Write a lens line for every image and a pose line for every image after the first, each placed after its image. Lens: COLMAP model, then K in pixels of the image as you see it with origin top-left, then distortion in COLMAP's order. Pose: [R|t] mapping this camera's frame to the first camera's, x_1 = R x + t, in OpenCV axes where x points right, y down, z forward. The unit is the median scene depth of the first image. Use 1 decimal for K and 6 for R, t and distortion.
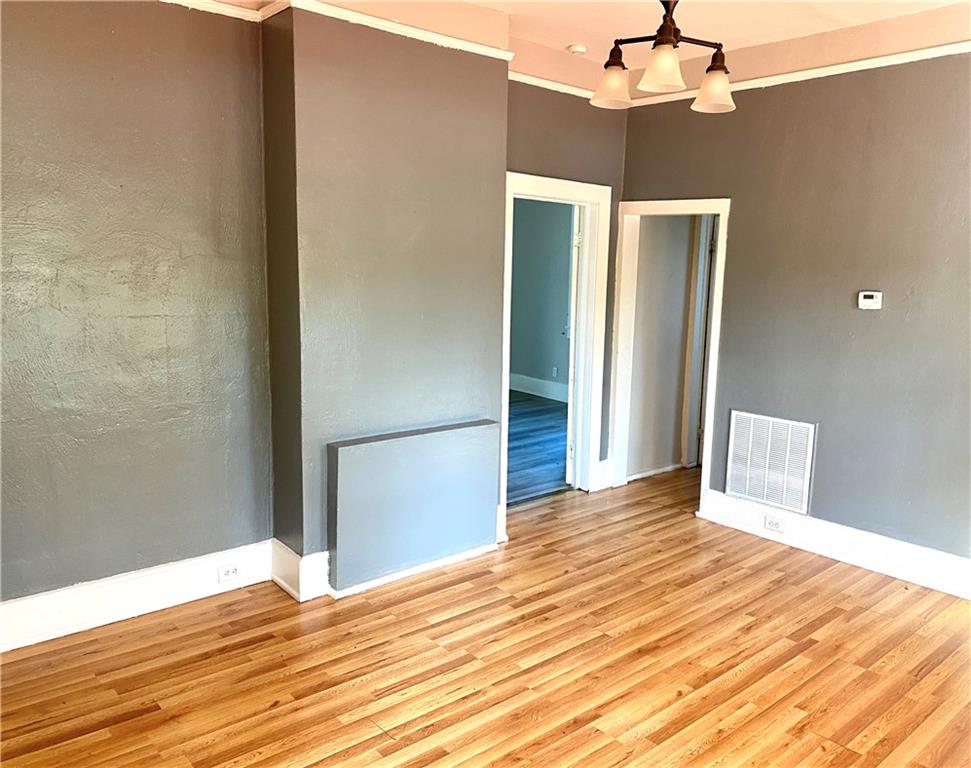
lens RADIAL K [[767.1, 0, 488.1], [0, 767.1, 379.9], [0, 0, 1]] dist [0.046937, 0.000779]
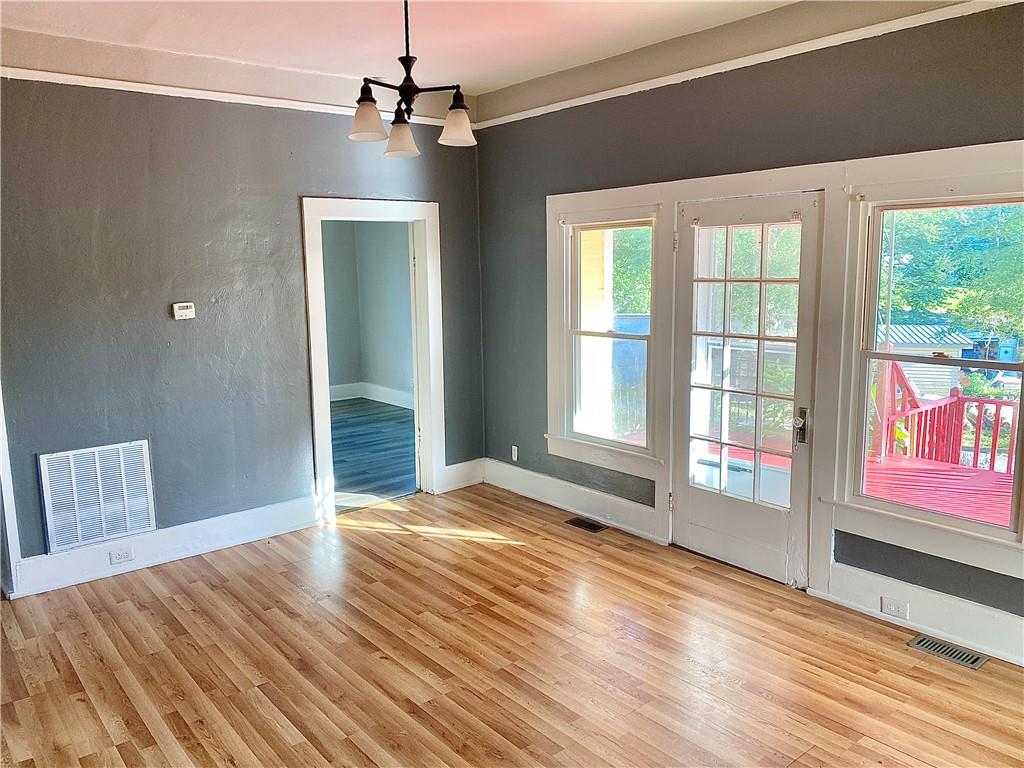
lens RADIAL K [[794.4, 0, 514.3], [0, 794.4, 388.2], [0, 0, 1]] dist [0.006658, 0.007126]
pose [[0.040907, -0.181628, 0.982516, -0.621868], [0.174507, 0.969524, 0.171961, -0.112146], [-0.983806, 0.164422, 0.071355, 0.500691]]
